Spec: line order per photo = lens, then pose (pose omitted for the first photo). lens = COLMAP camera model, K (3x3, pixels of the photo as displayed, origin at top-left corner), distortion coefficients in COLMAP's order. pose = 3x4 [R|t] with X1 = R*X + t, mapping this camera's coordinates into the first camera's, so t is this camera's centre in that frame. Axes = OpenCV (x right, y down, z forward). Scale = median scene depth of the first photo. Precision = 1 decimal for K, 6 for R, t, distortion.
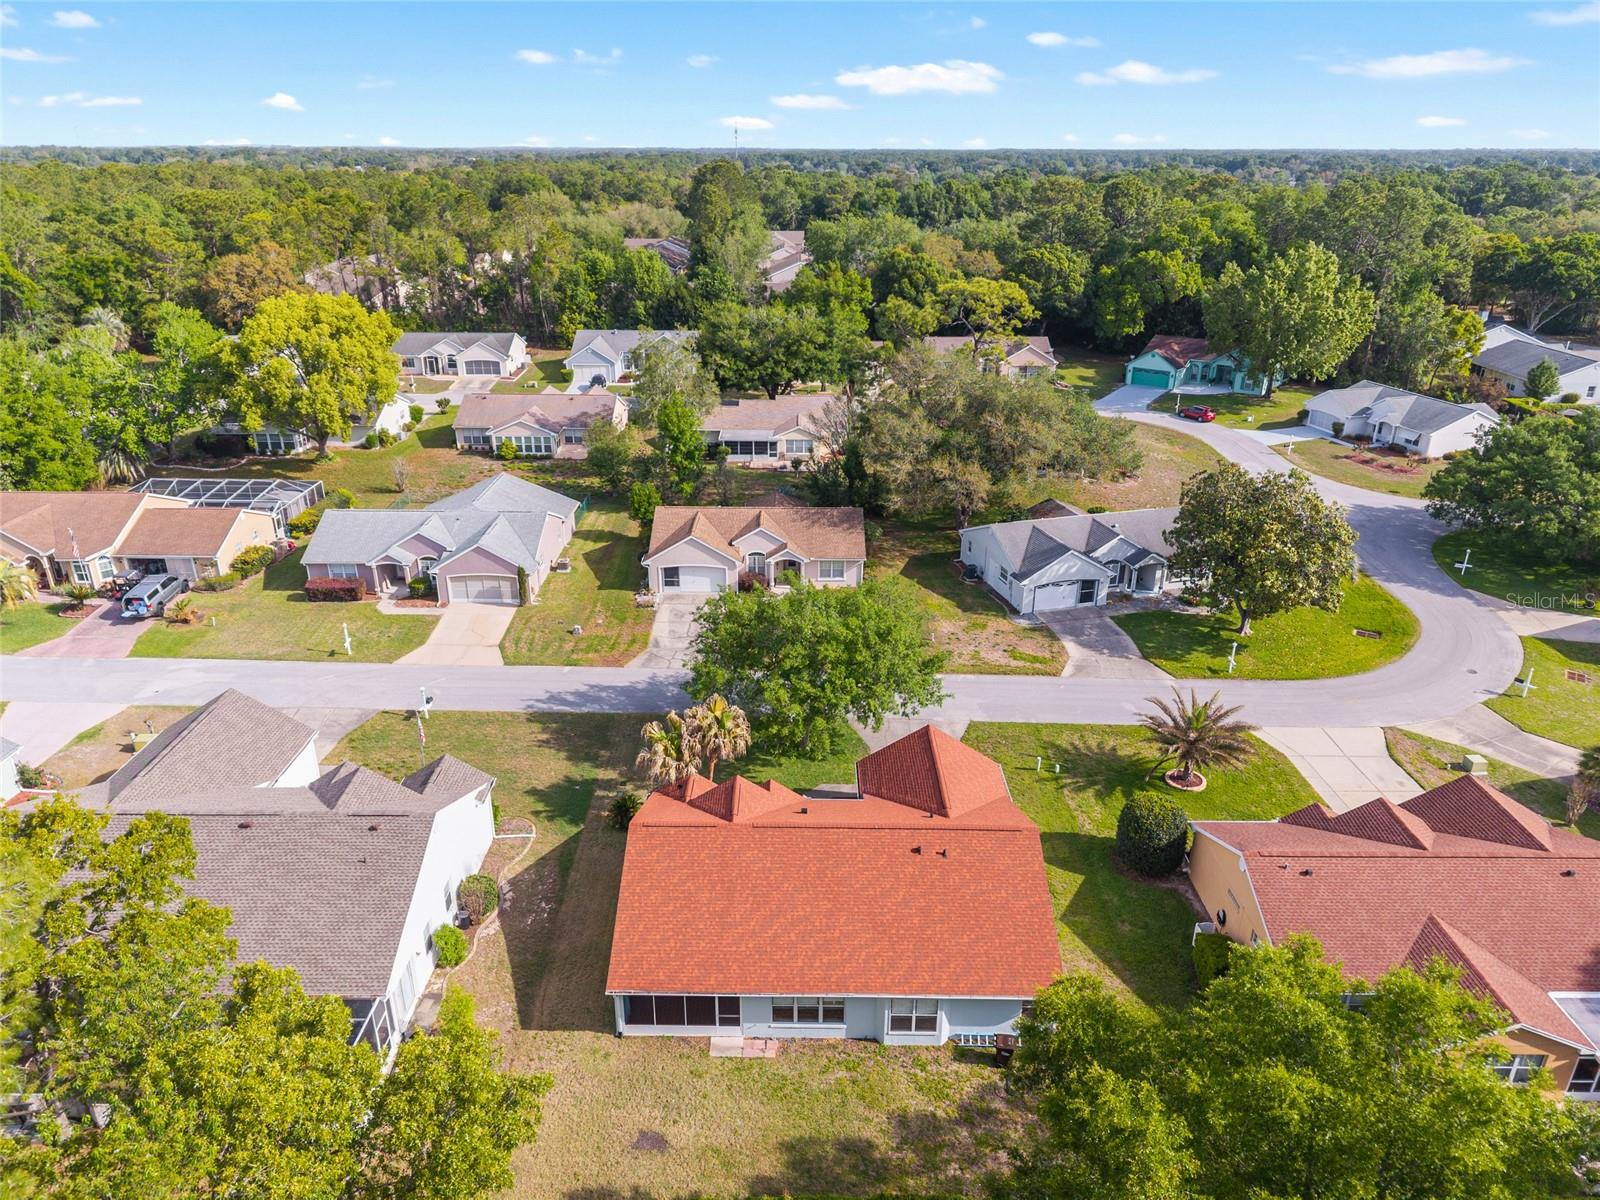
lens RADIAL K [[1065.6, 0, 793.1], [0, 1065.6, 608.3], [0, 0, 1]] dist [0.035697, -0.040401]
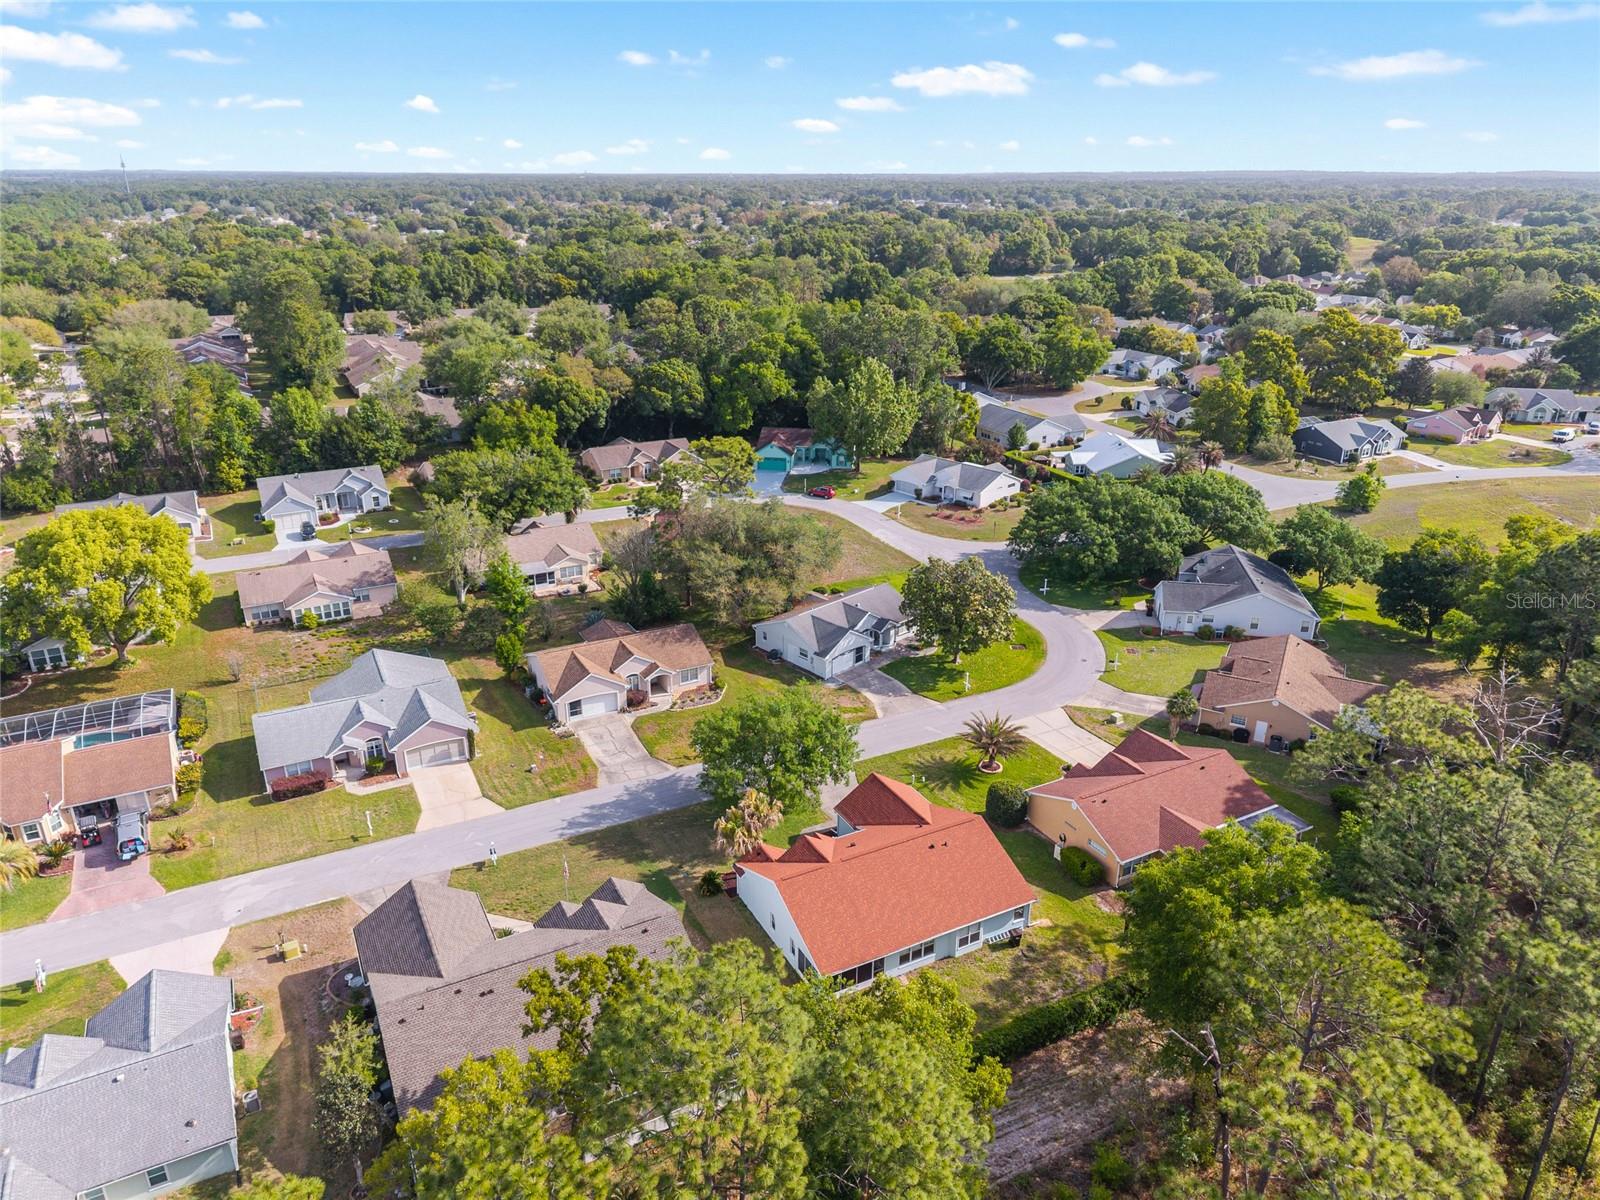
lens RADIAL K [[1065.6, 0, 793.1], [0, 1065.6, 608.3], [0, 0, 1]] dist [0.035697, -0.040401]
pose [[0.878011, -0.180032, 0.443493, -0.435395], [0.187083, 0.981938, 0.028230, -0.135904], [-0.440565, 0.058183, 0.895833, -0.262613]]
